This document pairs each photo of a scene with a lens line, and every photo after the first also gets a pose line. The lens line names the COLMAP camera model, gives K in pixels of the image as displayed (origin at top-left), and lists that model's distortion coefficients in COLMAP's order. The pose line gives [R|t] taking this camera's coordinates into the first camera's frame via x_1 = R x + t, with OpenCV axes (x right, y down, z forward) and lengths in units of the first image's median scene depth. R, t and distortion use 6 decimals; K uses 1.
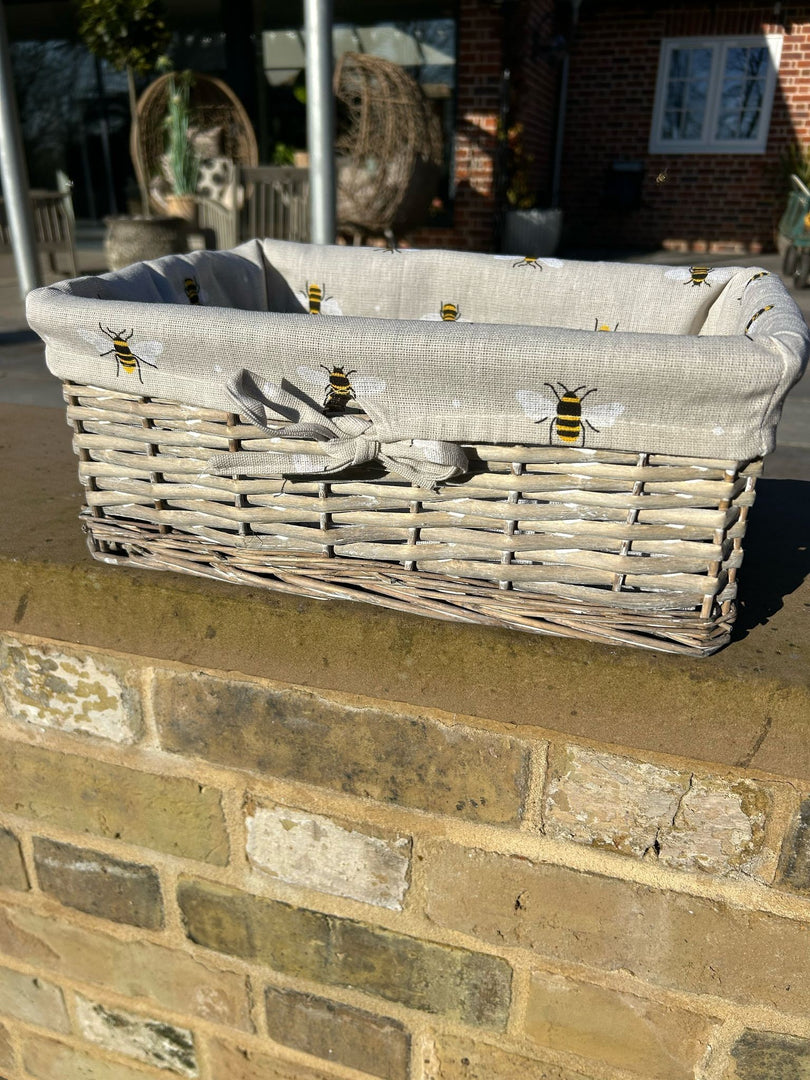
lens RADIAL K [[850.1, 0, 410.7], [0, 850.1, 542.3], [0, 0, 1]] dist [0.015025, -0.025233]
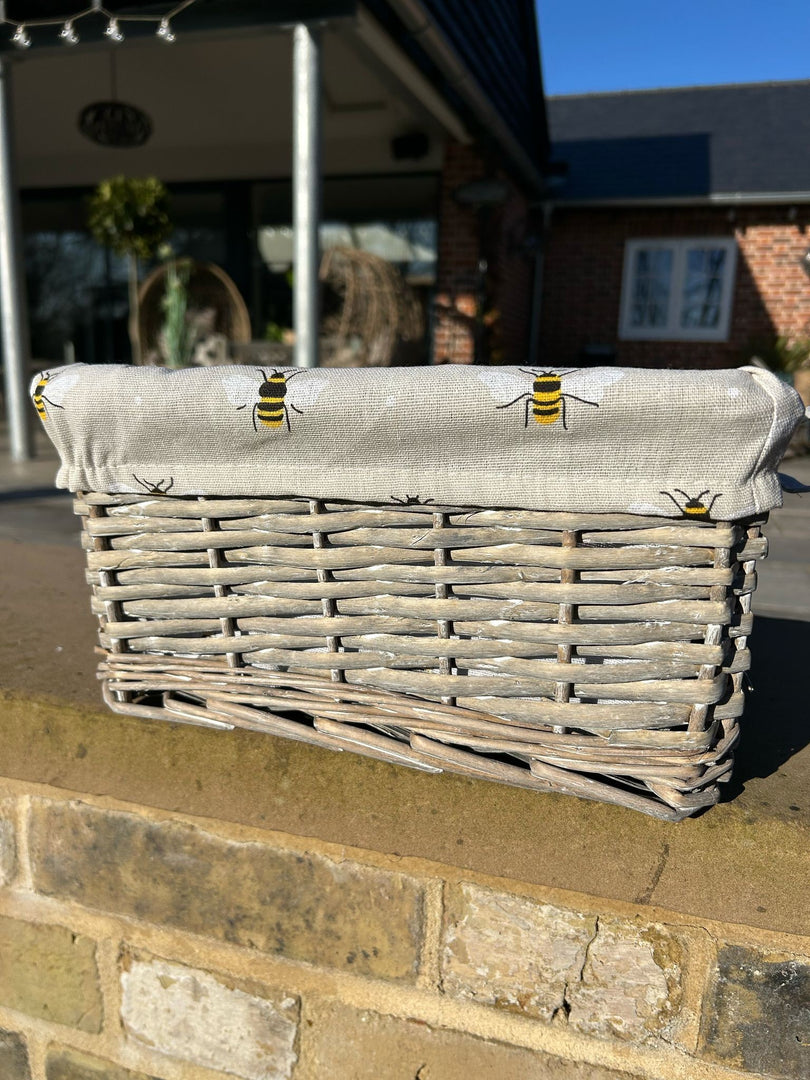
lens RADIAL K [[851.5, 0, 398.6], [0, 851.5, 543.3], [0, 0, 1]] dist [0.017785, -0.032541]
pose [[0.999900, 0.014135, 0.000414, 0.099849], [-0.013789, 0.981136, -0.192829, 0.053332], [-0.003132, 0.192804, 0.981232, 0.034728]]
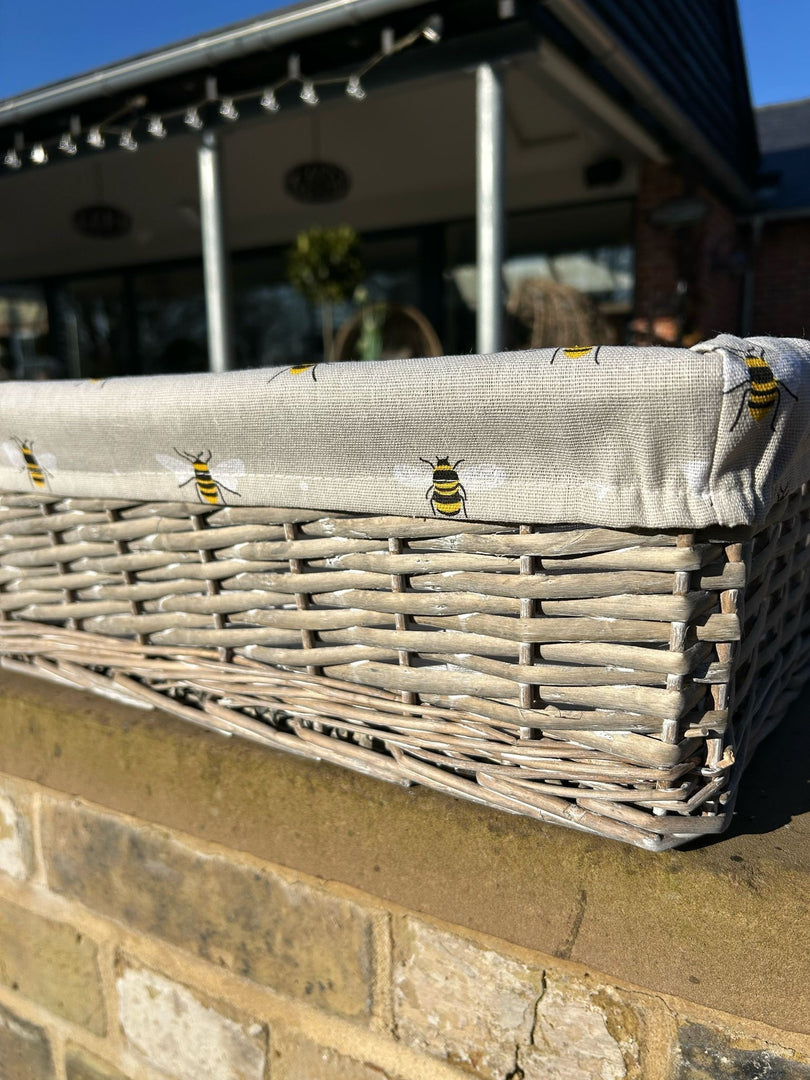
lens RADIAL K [[855.4, 0, 402.2], [0, 855.4, 544.7], [0, 0, 1]] dist [-0.000123, -0.006273]
pose [[0.971056, 0.009943, -0.238644, 0.338923], [-0.064692, 0.972737, -0.222707, 0.064323], [0.229924, 0.231699, 0.945225, 0.119122]]
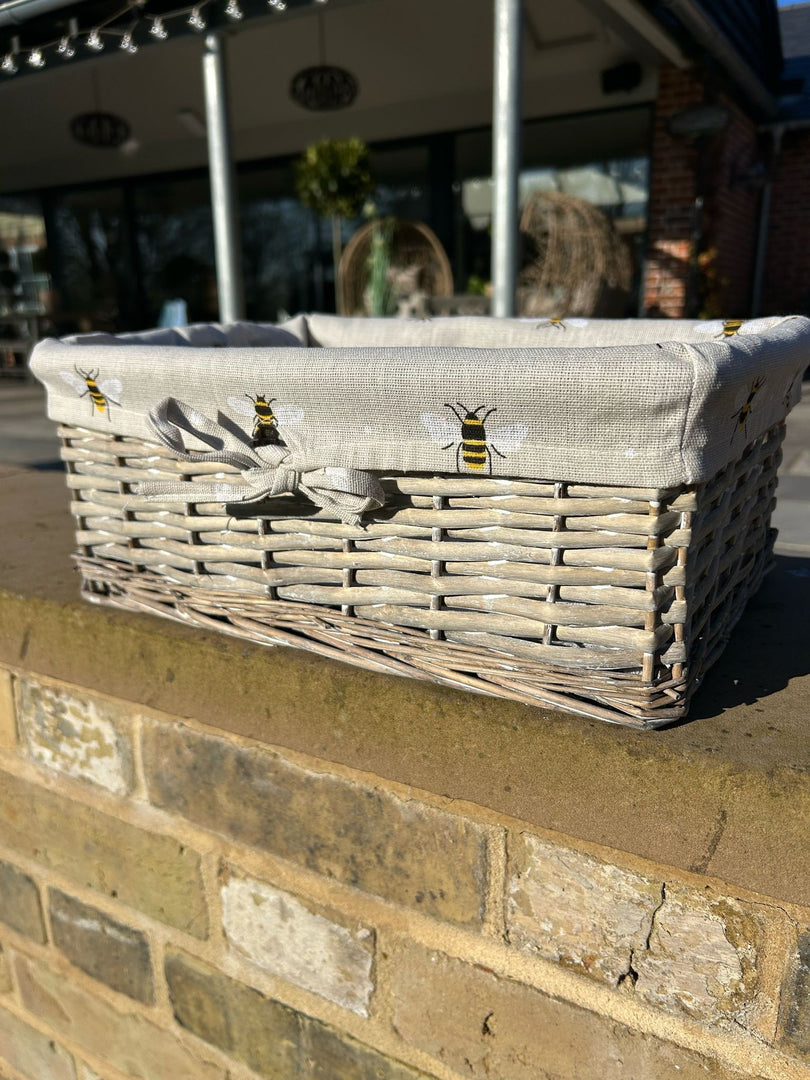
lens RADIAL K [[851.5, 0, 398.6], [0, 851.5, 543.3], [0, 0, 1]] dist [0.017785, -0.032541]
pose [[0.970281, 0.033845, -0.239600, 0.234090], [-0.067548, 0.988692, -0.133885, 0.063555], [0.232360, 0.146091, 0.961596, 0.080979]]
